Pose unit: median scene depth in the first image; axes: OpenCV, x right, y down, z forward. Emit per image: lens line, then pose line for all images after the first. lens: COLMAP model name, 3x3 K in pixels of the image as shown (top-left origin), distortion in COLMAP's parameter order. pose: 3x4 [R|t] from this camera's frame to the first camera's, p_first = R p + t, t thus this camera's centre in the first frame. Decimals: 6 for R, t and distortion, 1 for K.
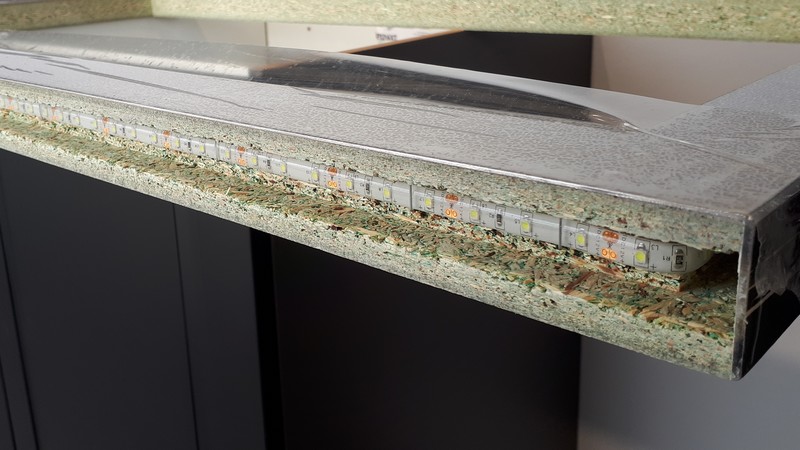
lens RADIAL K [[819.3, 0, 400.0], [0, 819.3, 225.0], [0, 0, 1]] dist [0.062756, -0.000962]
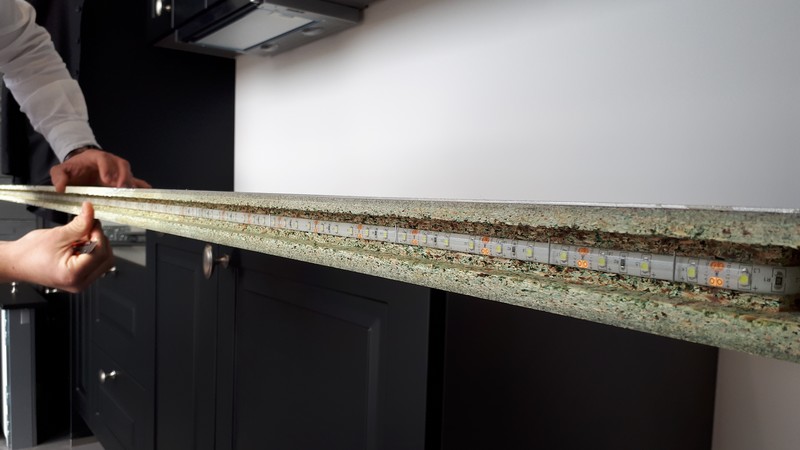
lens RADIAL K [[681.7, 0, 400.0], [0, 681.7, 225.0], [0, 0, 1]] dist [-0.233119, 0.278368]
pose [[0.971733, 0.074058, -0.224168, 0.024328], [-0.119833, 0.972836, -0.198066, 0.183784], [0.203410, 0.219330, 0.954211, 0.024067]]
